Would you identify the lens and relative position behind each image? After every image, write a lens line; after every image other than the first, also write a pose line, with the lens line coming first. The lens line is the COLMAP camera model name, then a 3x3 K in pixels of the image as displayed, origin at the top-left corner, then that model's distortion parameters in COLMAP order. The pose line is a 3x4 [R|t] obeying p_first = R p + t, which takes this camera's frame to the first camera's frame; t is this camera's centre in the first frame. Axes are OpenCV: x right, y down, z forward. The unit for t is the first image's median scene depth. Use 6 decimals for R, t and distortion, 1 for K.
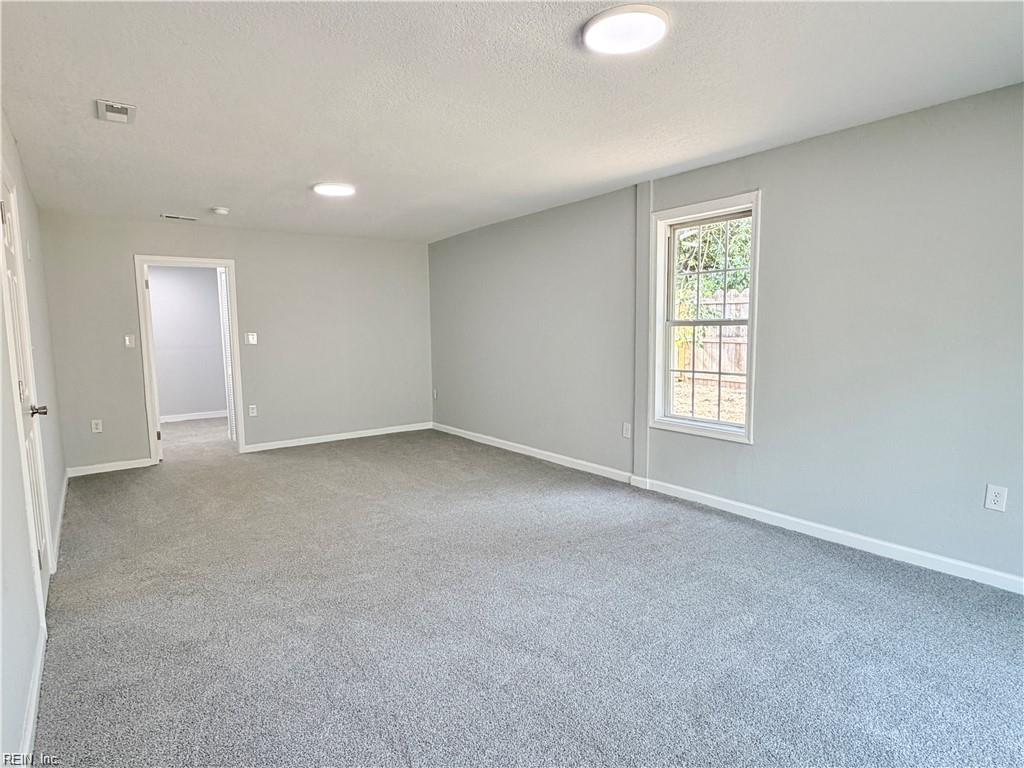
lens RADIAL K [[570.0, 0, 512.0], [0, 570.0, 384.0], [0, 0, 1]] dist [-0.001116, -0.003130]
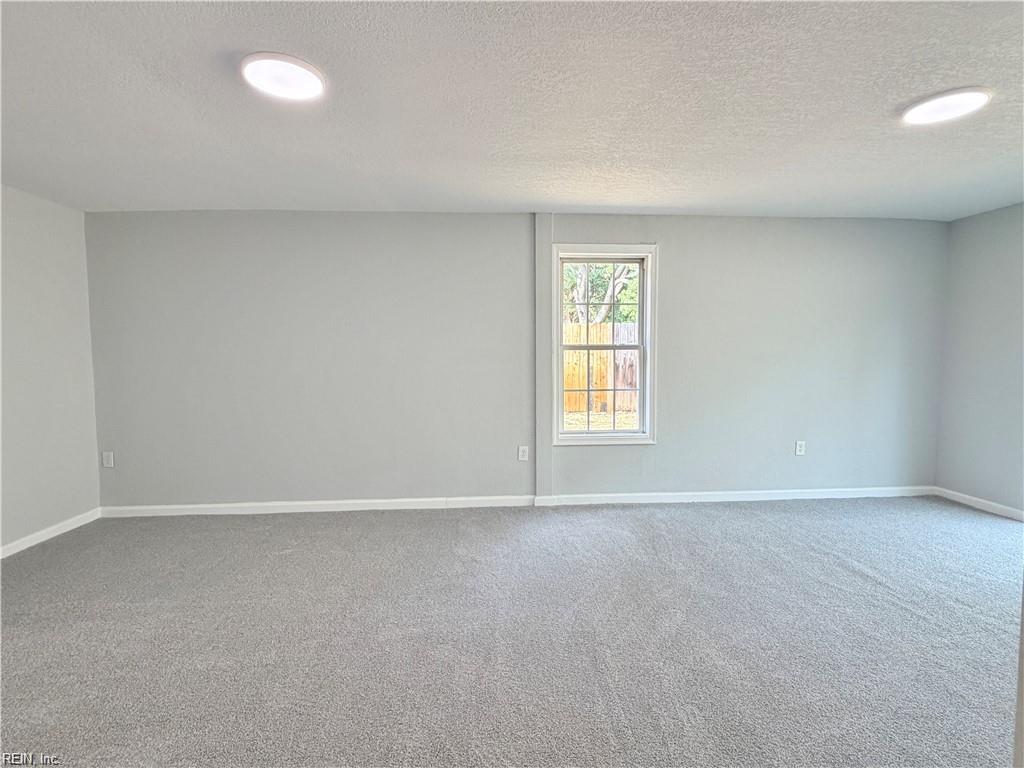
lens RADIAL K [[452.9, 0, 512.0], [0, 452.9, 384.0], [0, 0, 1]] dist [-0.000071, 0.000360]
pose [[0.541015, -0.049021, 0.839583, -0.514071], [0.083076, 0.996532, 0.004652, -0.049969], [-0.836900, 0.067233, 0.543211, 0.624229]]
